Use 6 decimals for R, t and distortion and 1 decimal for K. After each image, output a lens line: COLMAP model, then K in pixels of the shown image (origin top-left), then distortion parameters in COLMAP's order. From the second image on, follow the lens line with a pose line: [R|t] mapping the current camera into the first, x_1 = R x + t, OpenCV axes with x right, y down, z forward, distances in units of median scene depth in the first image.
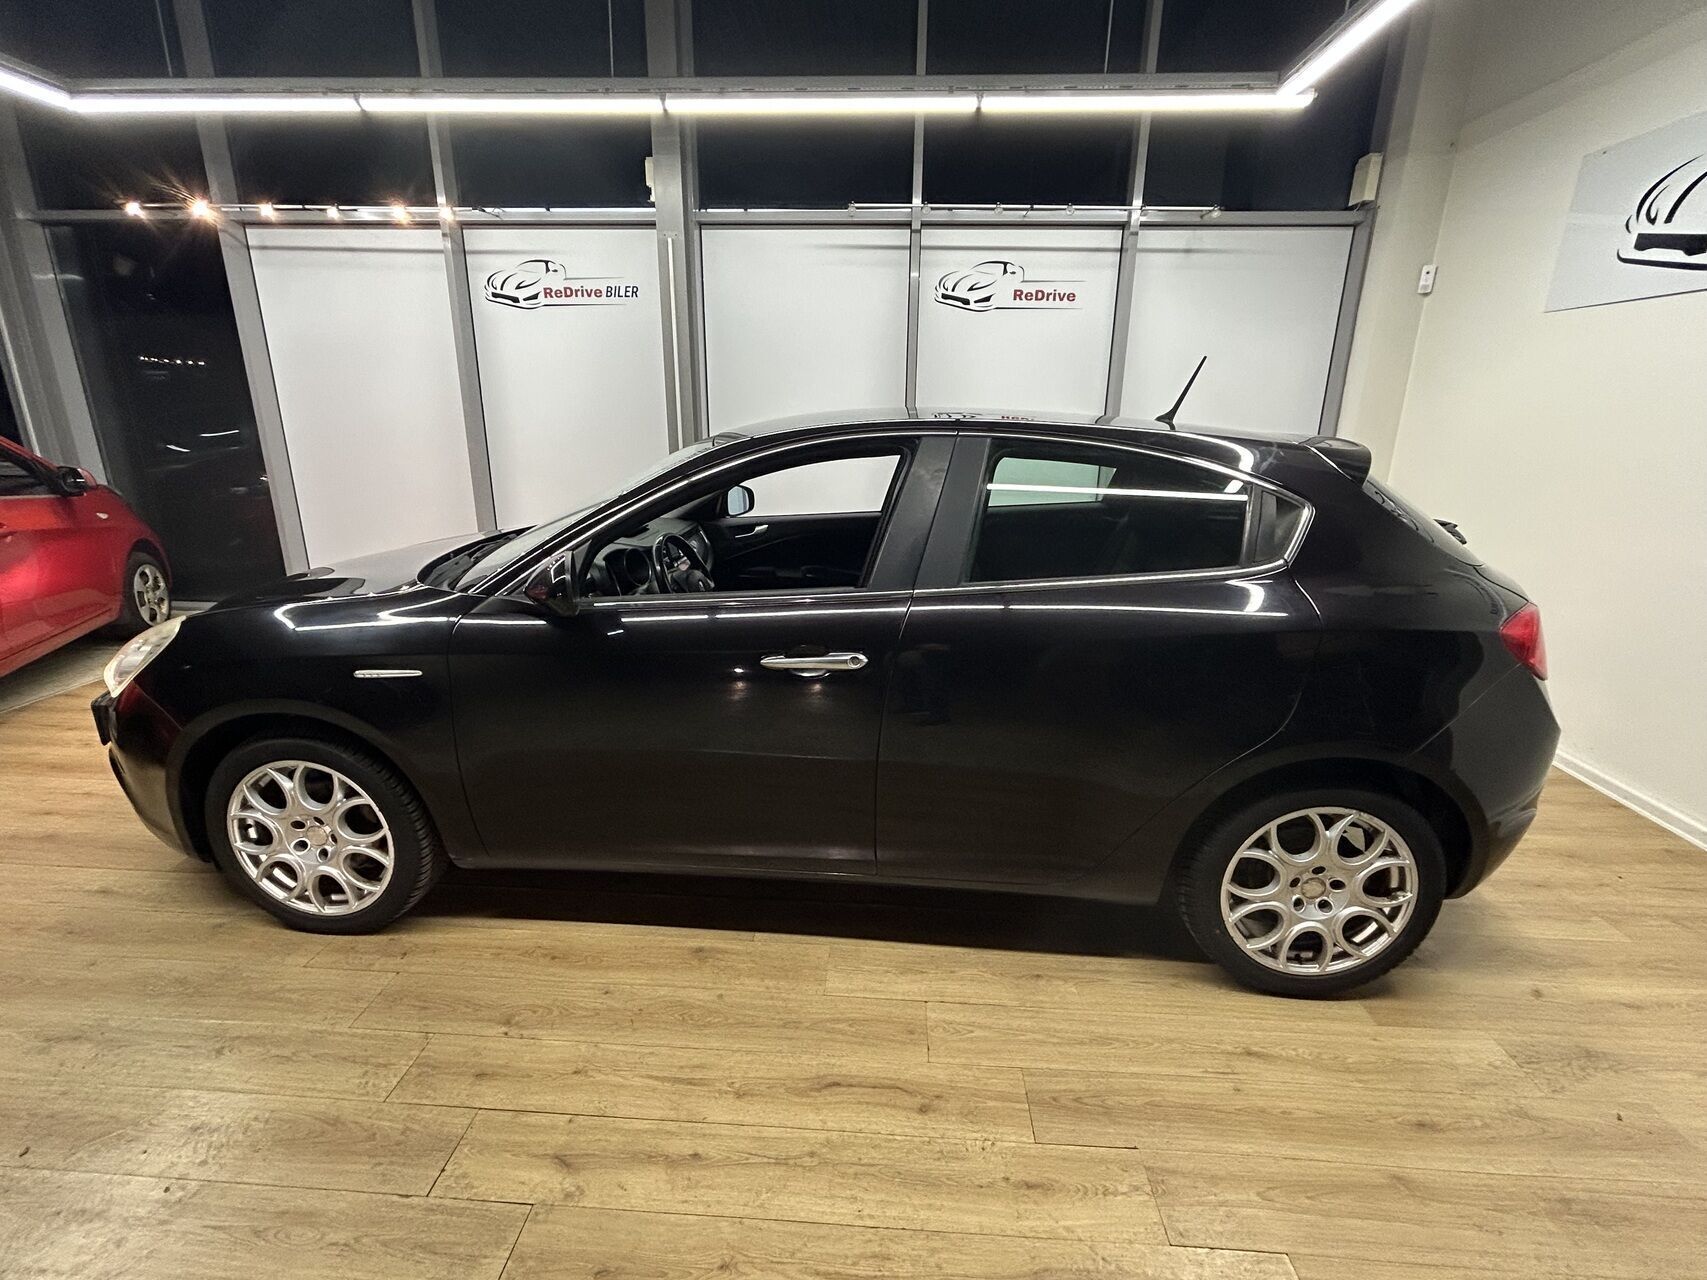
lens RADIAL K [[788.2, 0, 854.2], [0, 788.2, 643.5], [0, 0, 1]] dist [-0.001261, 0.000886]
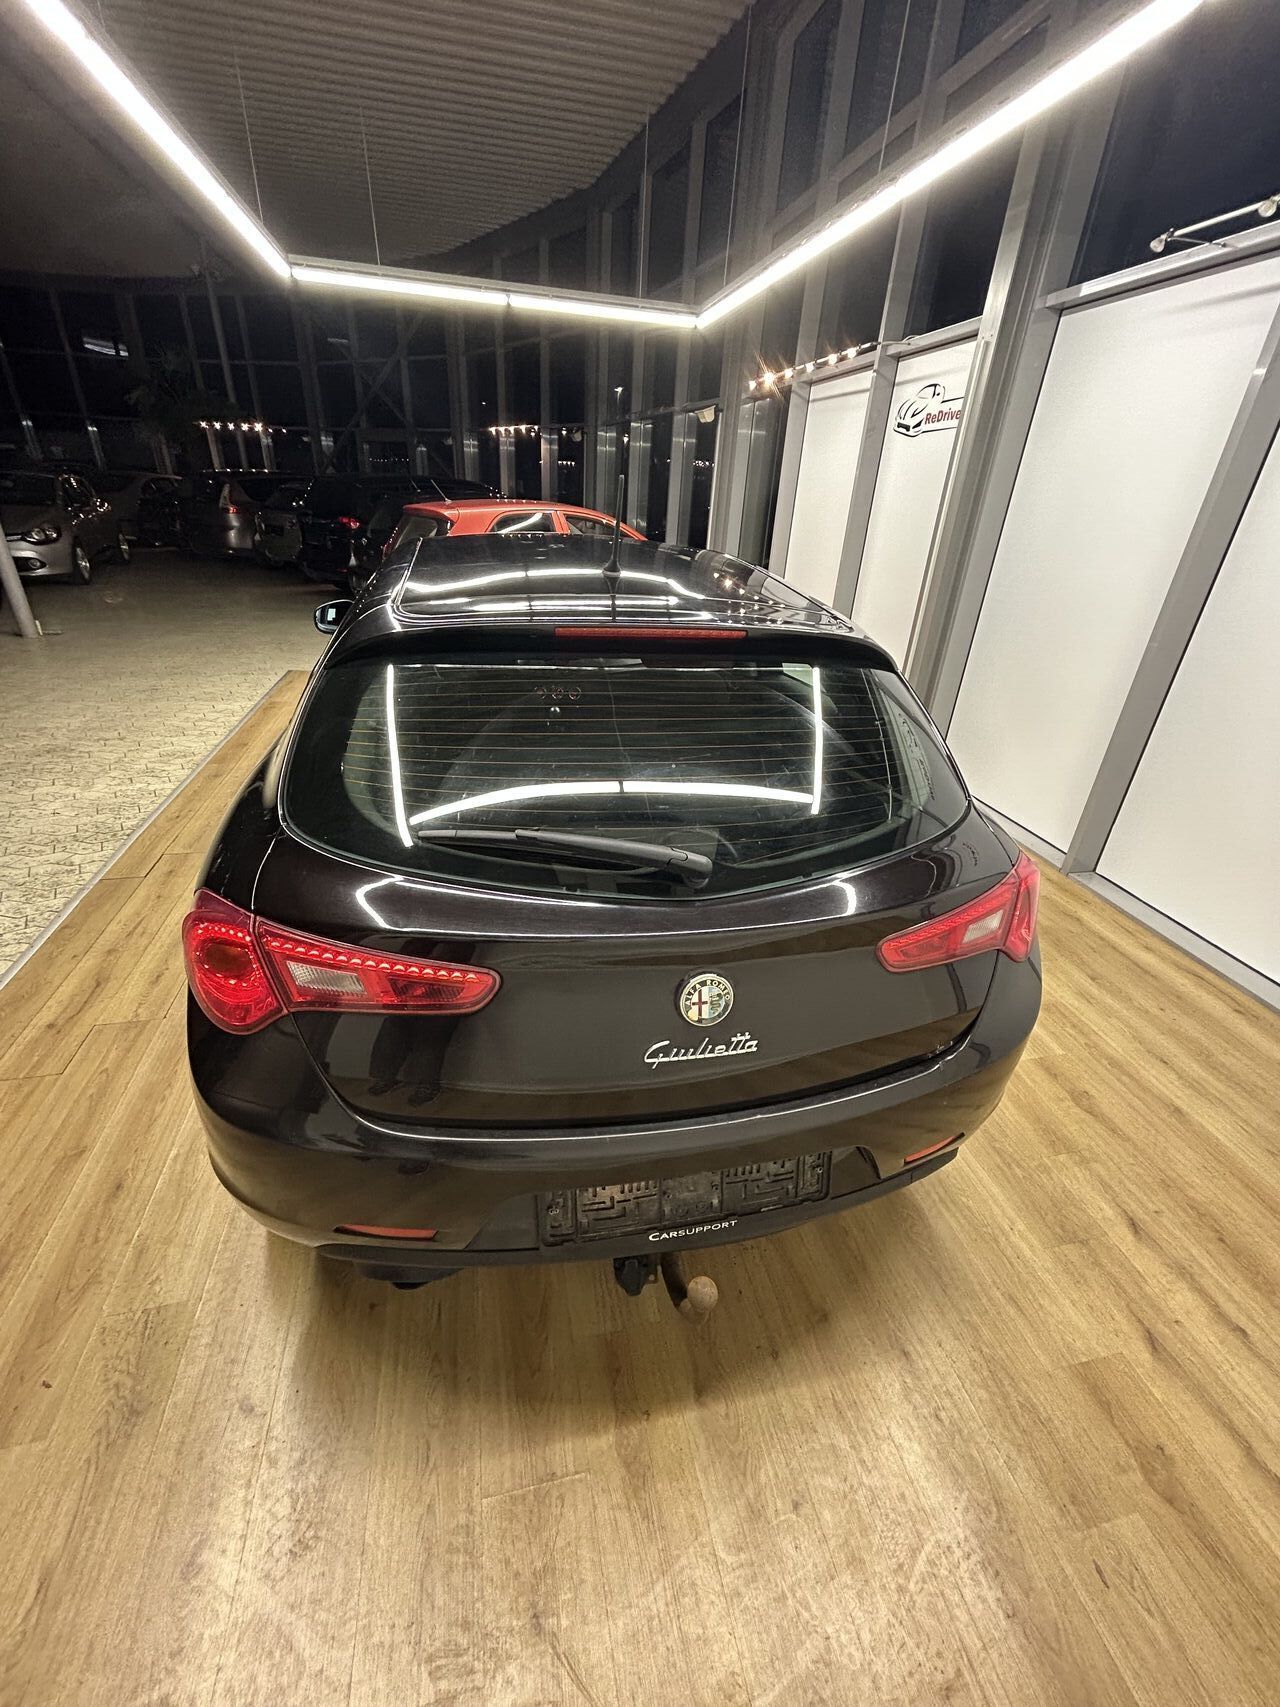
lens RADIAL K [[686.5, 0, 636.4], [0, 686.5, 854.1], [0, 0, 1]] dist [-0.000062, 0.001424]
pose [[0.270257, 0.450073, -0.851114, 0.576299], [-0.324127, 0.874940, 0.359751, -0.158503], [0.906589, 0.178644, 0.382340, 0.447670]]
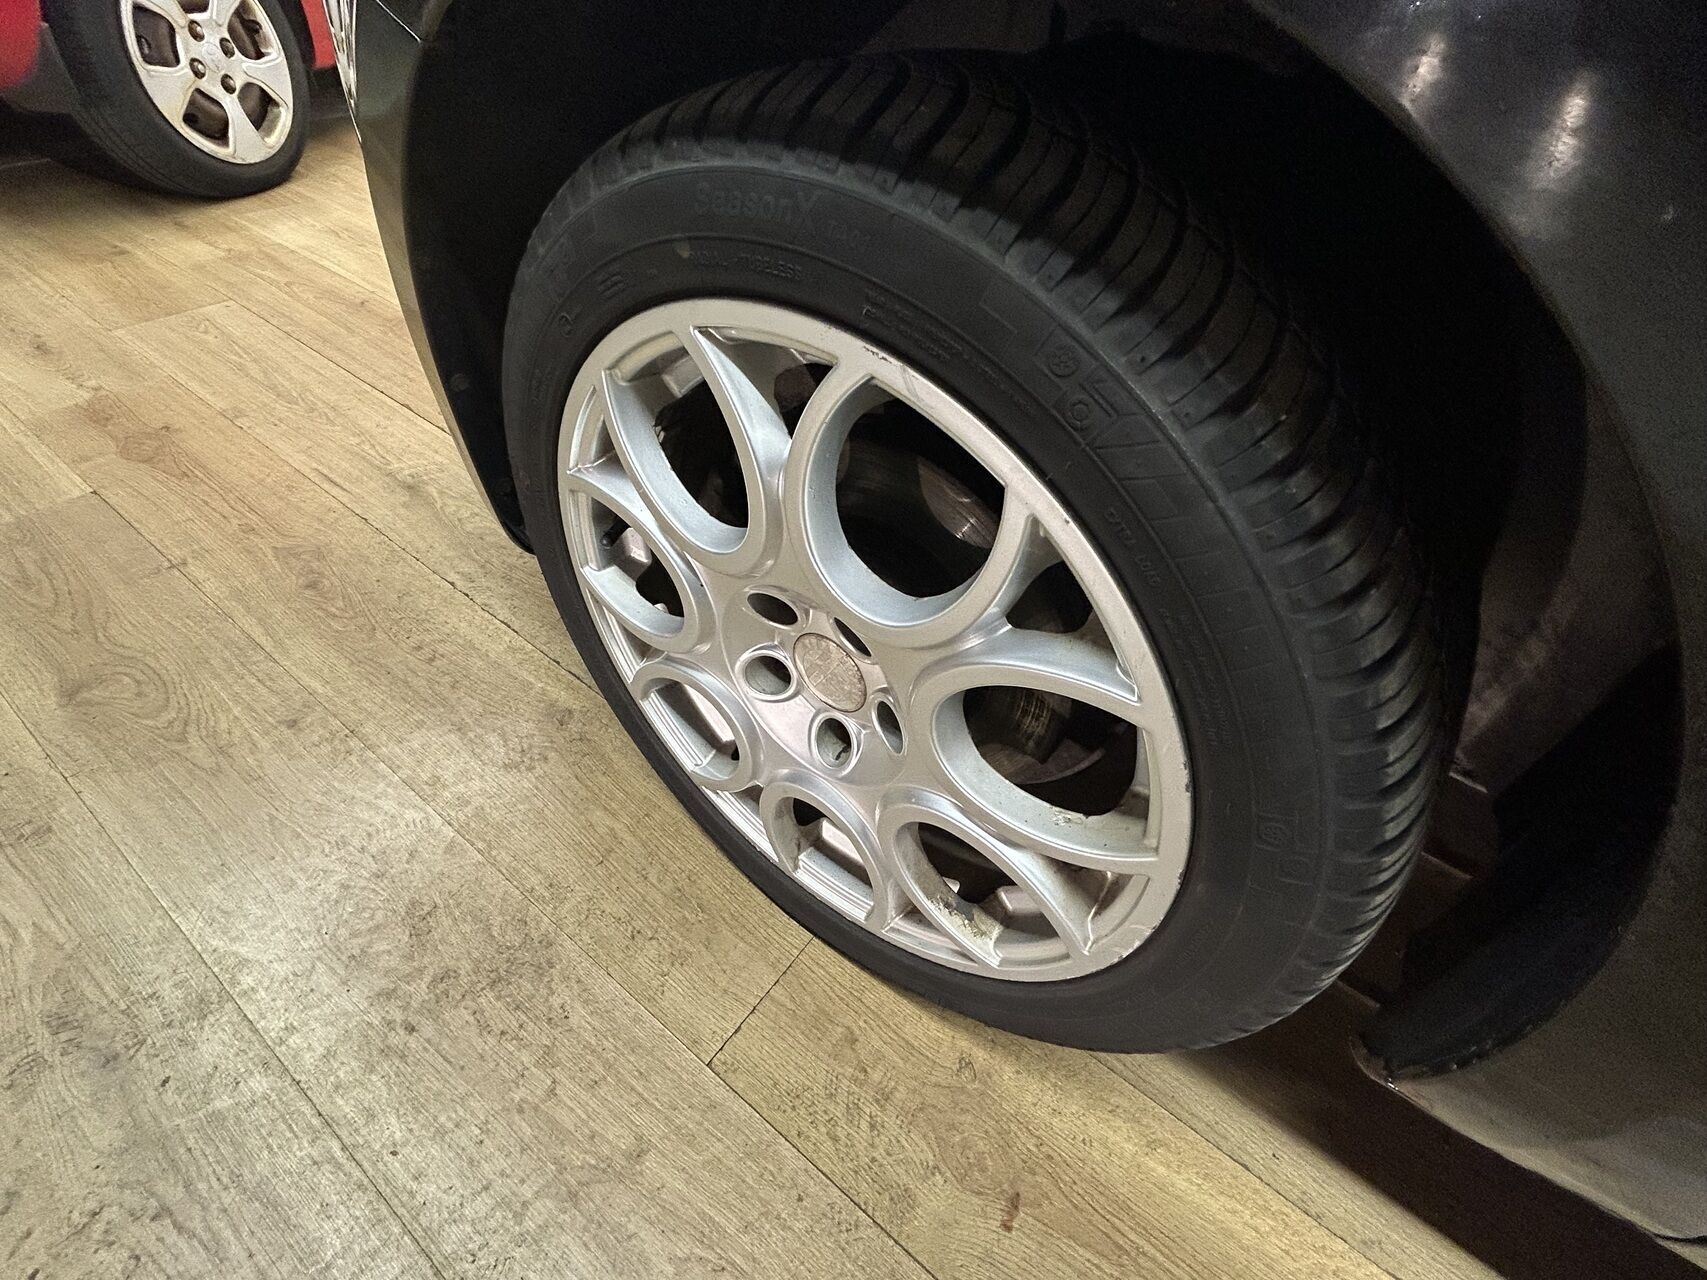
lens RADIAL K [[788.2, 0, 845.3], [0, 788.2, 644.3], [0, 0, 1]] dist [-0.001261, 0.000886]
pose [[0.829164, 0.426443, -0.361432, -0.280369], [-0.213741, 0.839290, 0.499907, 0.055573], [0.516528, -0.337252, 0.787058, 0.385489]]
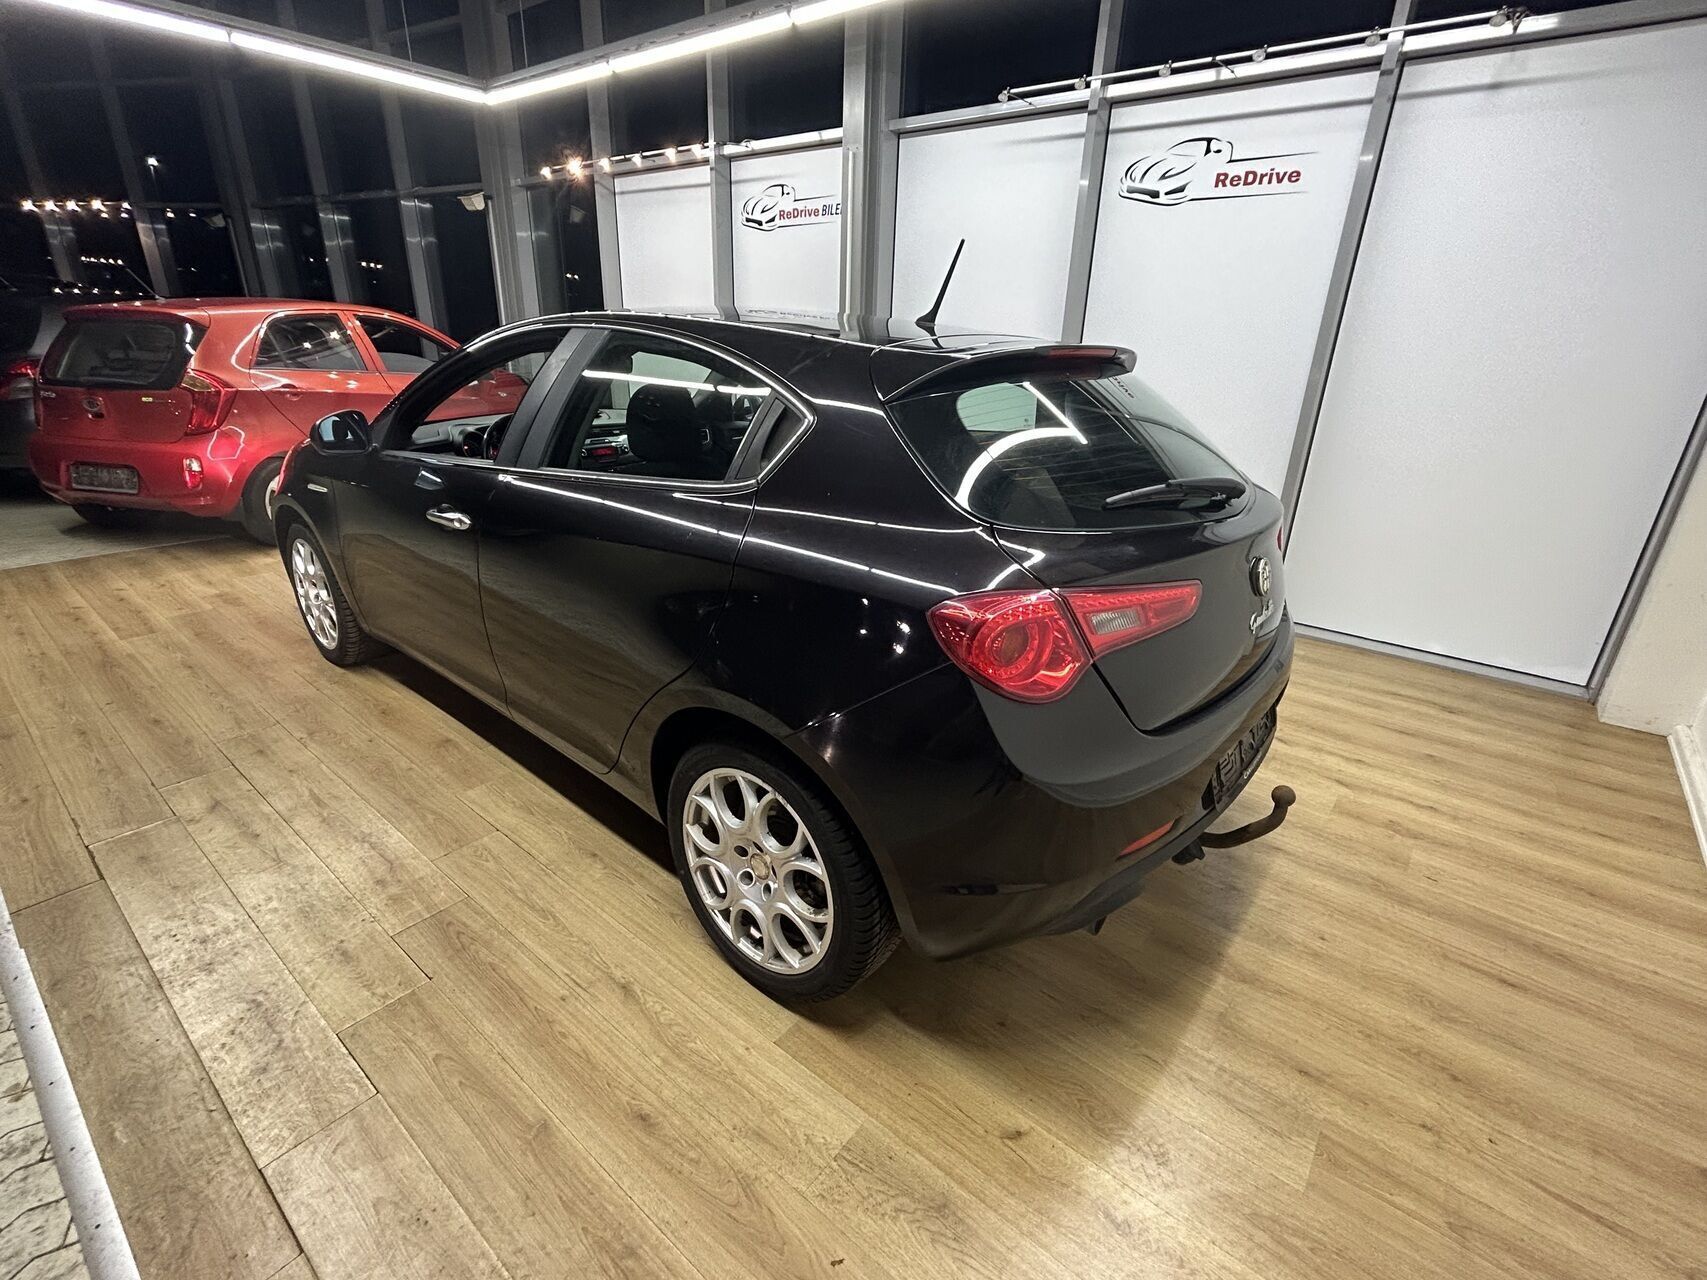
lens RADIAL K [[788.2, 0, 851.4], [0, 788.2, 640.2], [0, 0, 1]] dist [-0.001261, 0.000886]
pose [[0.807723, 0.229647, -0.542998, 0.467218], [-0.189032, 0.973270, 0.130429, -0.028128], [0.558436, -0.002706, 0.829543, 0.144907]]
